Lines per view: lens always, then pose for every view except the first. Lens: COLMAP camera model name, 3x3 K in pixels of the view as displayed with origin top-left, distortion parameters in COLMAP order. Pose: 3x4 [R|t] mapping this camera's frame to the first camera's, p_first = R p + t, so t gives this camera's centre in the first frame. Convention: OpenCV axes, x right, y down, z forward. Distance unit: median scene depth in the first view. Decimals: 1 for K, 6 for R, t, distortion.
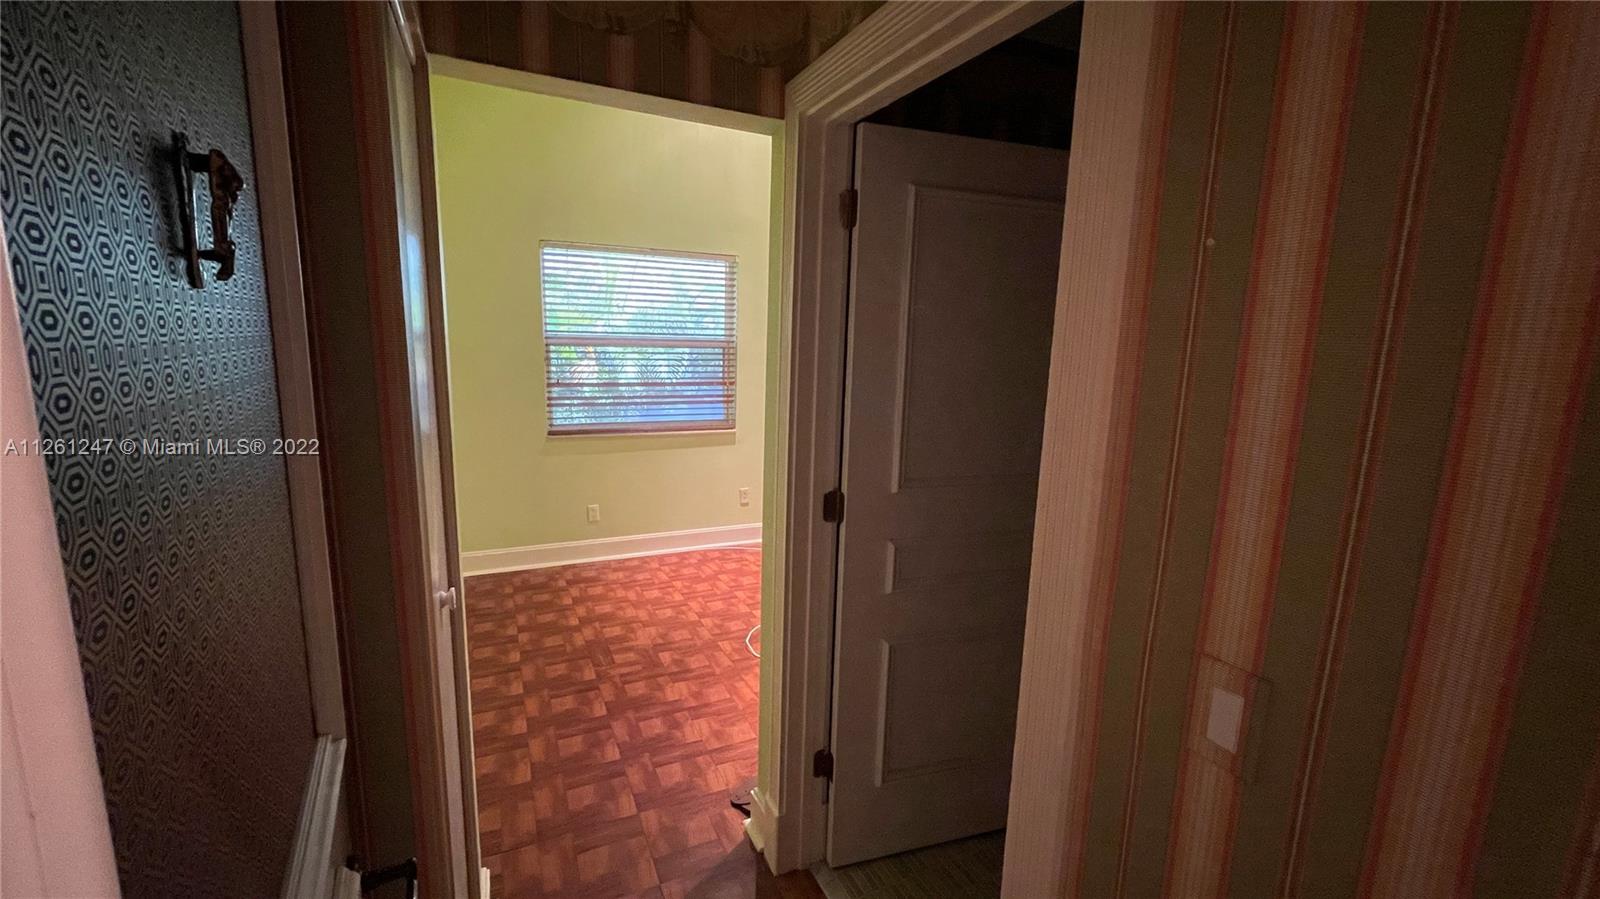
lens RADIAL K [[655.1, 0, 801.2], [0, 655.1, 449.9], [0, 0, 1]] dist [-0.001077, -0.000263]
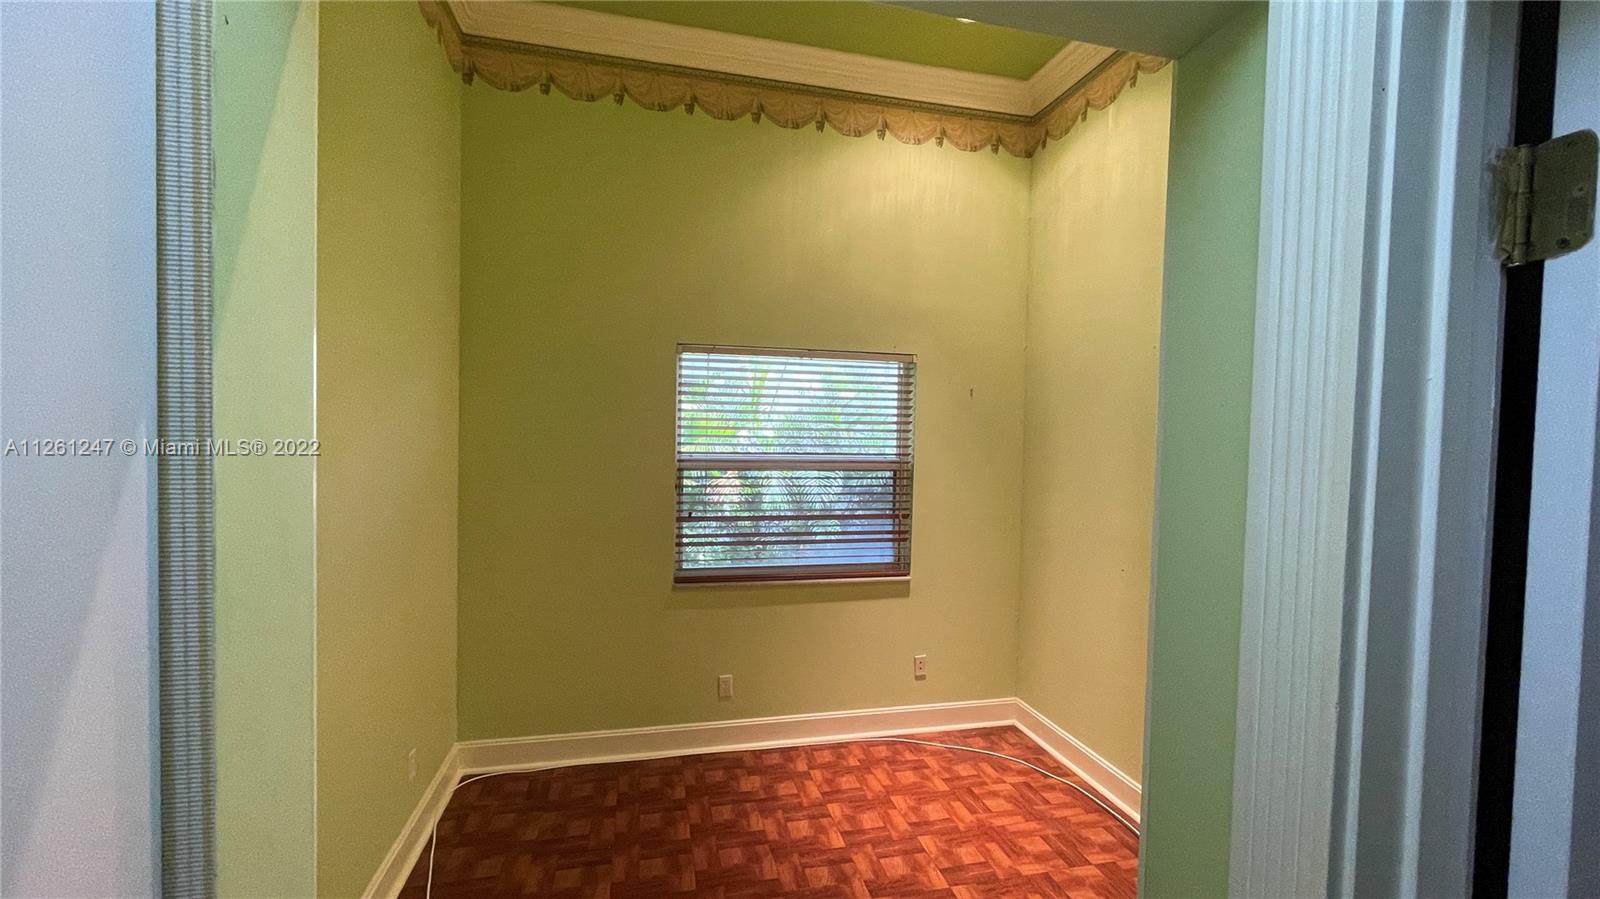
lens RADIAL K [[655.1, 0, 801.2], [0, 655.1, 449.9], [0, 0, 1]] dist [-0.001077, -0.000263]
pose [[0.978534, -0.000915, -0.206084, -0.074580], [-0.029116, 0.989346, -0.142641, -0.072231], [0.204019, 0.145580, 0.968082, 0.243203]]
